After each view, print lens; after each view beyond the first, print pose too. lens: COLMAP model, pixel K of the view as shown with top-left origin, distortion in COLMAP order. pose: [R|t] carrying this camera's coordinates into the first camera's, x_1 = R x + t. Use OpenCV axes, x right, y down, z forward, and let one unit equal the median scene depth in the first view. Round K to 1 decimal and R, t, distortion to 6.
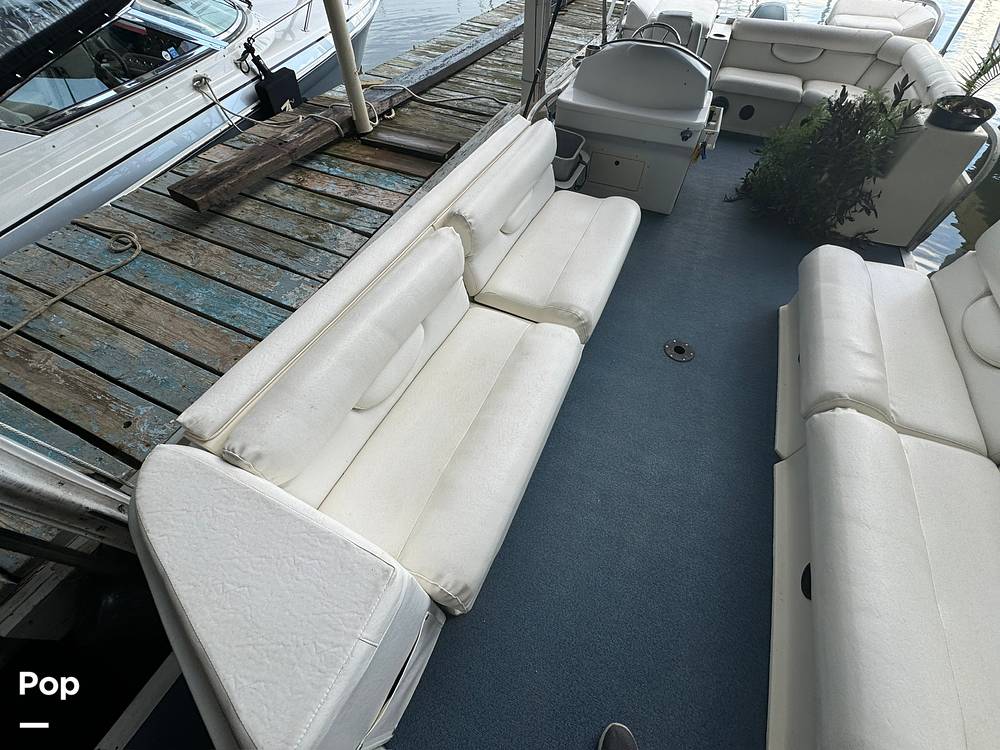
lens RADIAL K [[394.2, 0, 499.5], [0, 394.2, 374.5], [0, 0, 1]] dist [-0.002234, -0.000123]
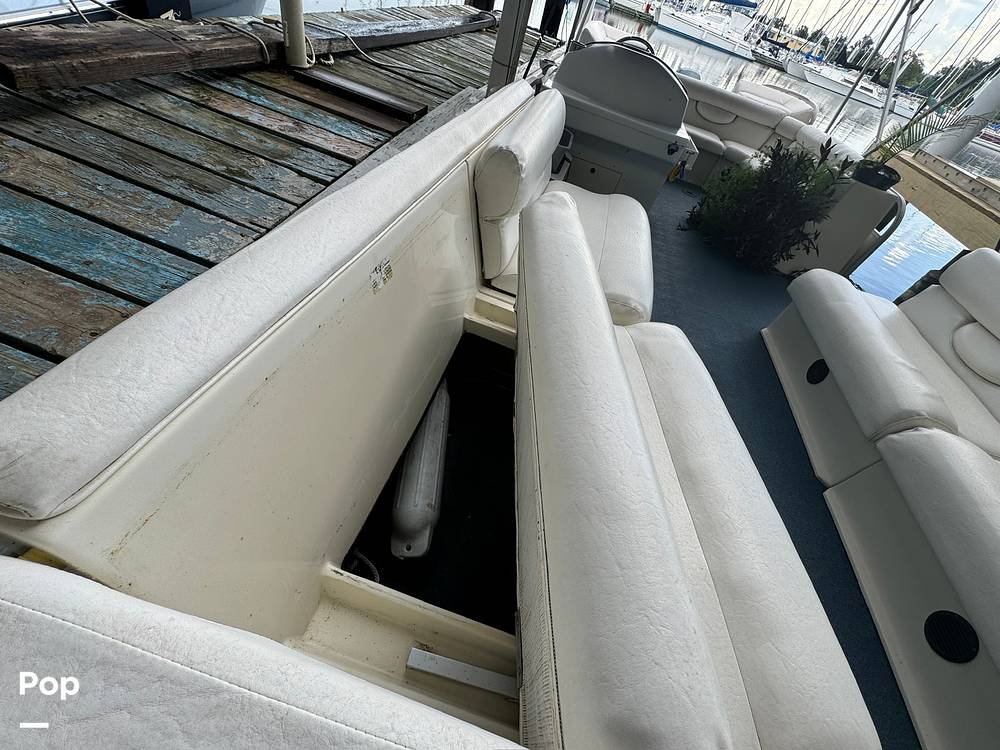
lens RADIAL K [[394.2, 0, 487.5], [0, 394.2, 379.3], [0, 0, 1]] dist [-0.002234, -0.000123]
pose [[0.956922, 0.039858, 0.287598, -0.201938], [-0.021413, 0.997523, -0.066999, 0.030923], [-0.289556, 0.057954, 0.955405, 0.220231]]
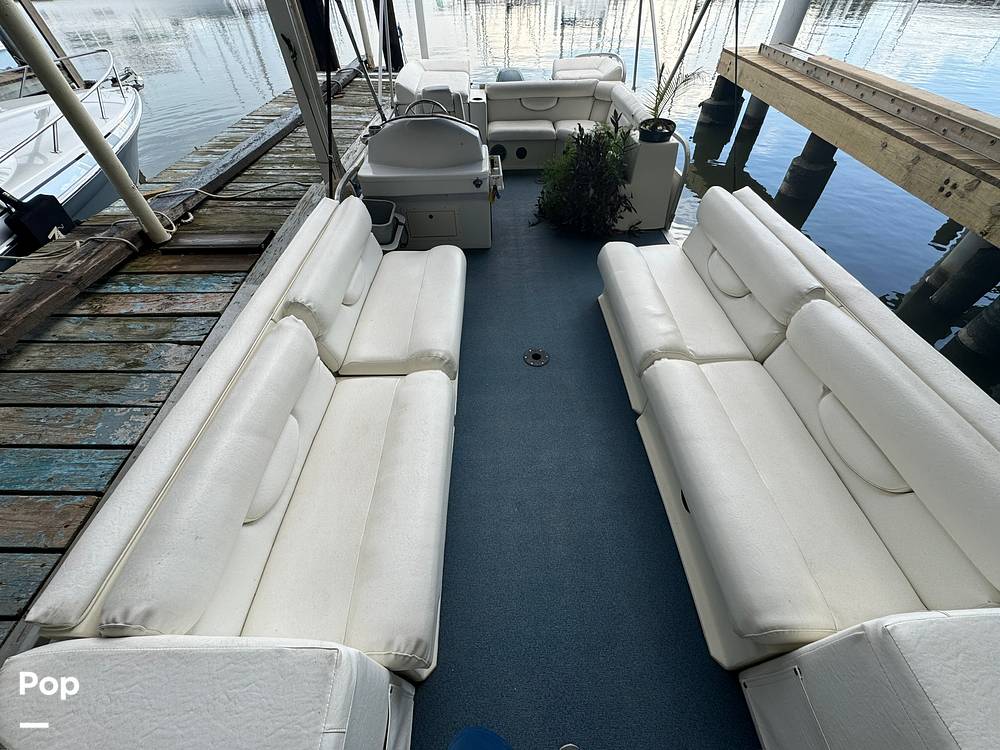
lens RADIAL K [[394.2, 0, 496.4], [0, 394.2, 377.1], [0, 0, 1]] dist [-0.002234, -0.000123]
pose [[0.909529, -0.317772, 0.267912, 0.030974], [0.343955, 0.937319, -0.055924, 0.016650], [-0.233348, 0.143015, 0.961819, -0.049498]]
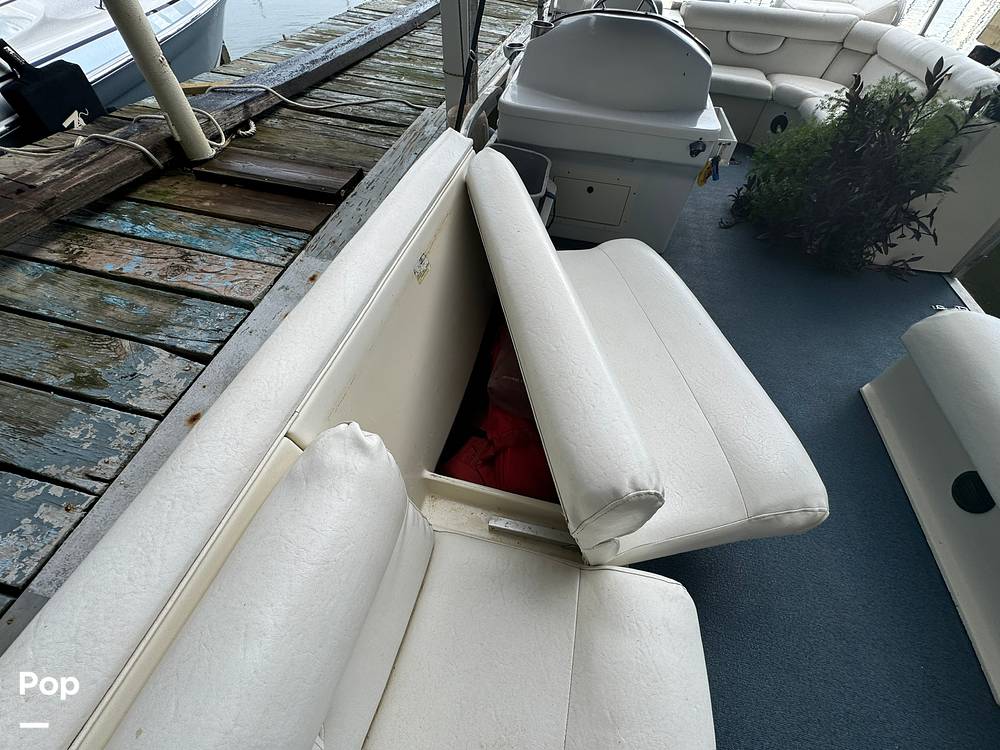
lens RADIAL K [[394.2, 0, 503.2], [0, 394.2, 374.6], [0, 0, 1]] dist [-0.002234, -0.000123]
pose [[0.978570, -0.131631, 0.158350, -0.022128], [0.133512, 0.991046, -0.001257, -0.232443], [-0.156766, 0.022371, 0.987382, 0.347831]]
